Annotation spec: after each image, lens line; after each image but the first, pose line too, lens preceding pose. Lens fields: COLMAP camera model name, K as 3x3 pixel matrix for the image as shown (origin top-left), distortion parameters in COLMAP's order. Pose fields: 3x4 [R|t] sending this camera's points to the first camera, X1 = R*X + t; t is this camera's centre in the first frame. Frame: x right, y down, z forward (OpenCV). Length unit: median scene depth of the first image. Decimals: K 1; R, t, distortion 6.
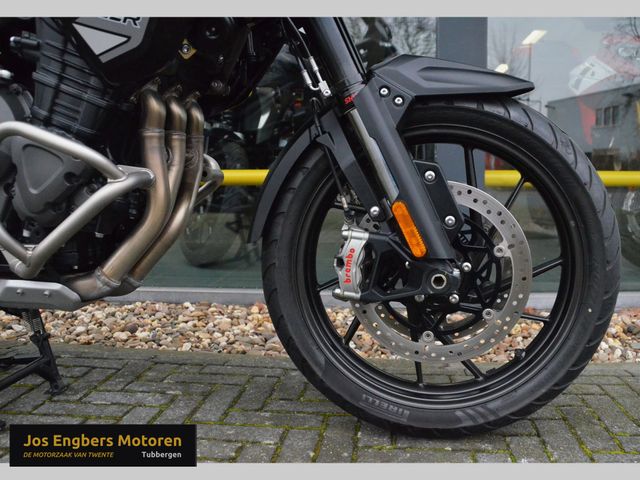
lens RADIAL K [[571.6, 0, 333.6], [0, 571.6, 254.6], [0, 0, 1]] dist [-0.107167, 0.064705]
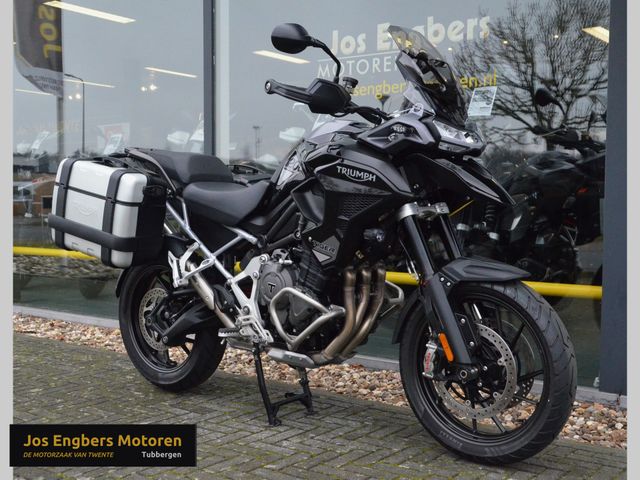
lens RADIAL K [[757.4, 0, 346.0], [0, 757.4, 256.3], [0, 0, 1]] dist [-0.015634, 0.000000]
pose [[0.861960, 0.038314, -0.505527, 1.033189], [-0.079176, 0.995078, -0.059584, -0.155118], [0.500756, 0.091385, 0.860751, -1.374797]]
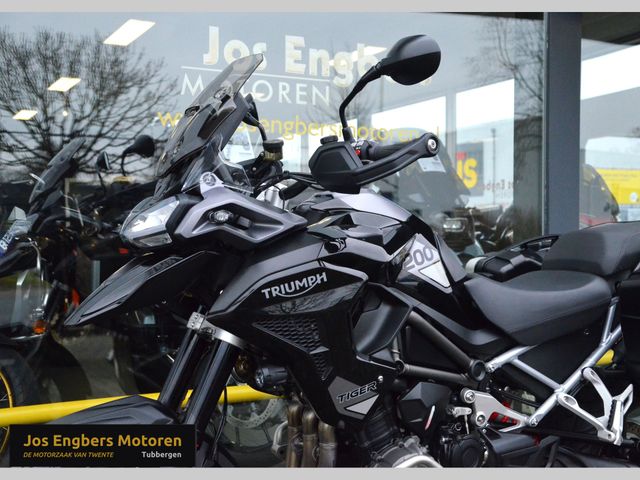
lens RADIAL K [[866.2, 0, 326.9], [0, 866.2, 250.1], [0, 0, 1]] dist [0.084334, 0.000000]
pose [[0.851422, -0.017837, 0.524178, -2.380811], [0.084192, 0.991109, -0.103028, -0.474886], [-0.517680, 0.131852, 0.845354, -0.701763]]
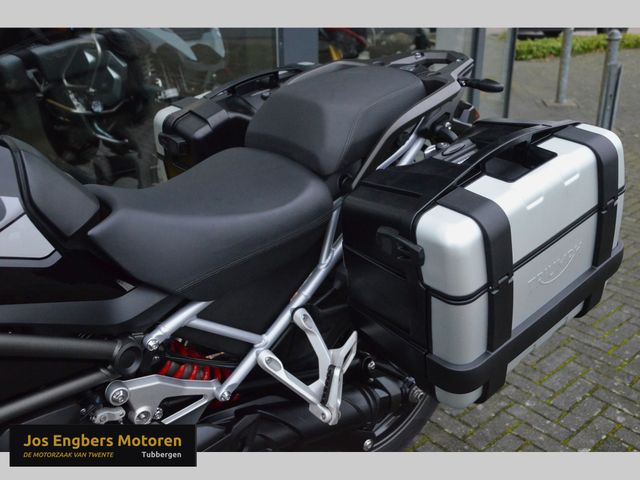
lens RADIAL K [[647.1, 0, 328.4], [0, 647.1, 249.9], [0, 0, 1]] dist [0.002803, 0.000000]
pose [[0.683386, -0.295393, 0.667627, -1.332332], [0.102593, 0.944269, 0.312779, -0.829447], [-0.722813, -0.145255, 0.675606, 0.086849]]
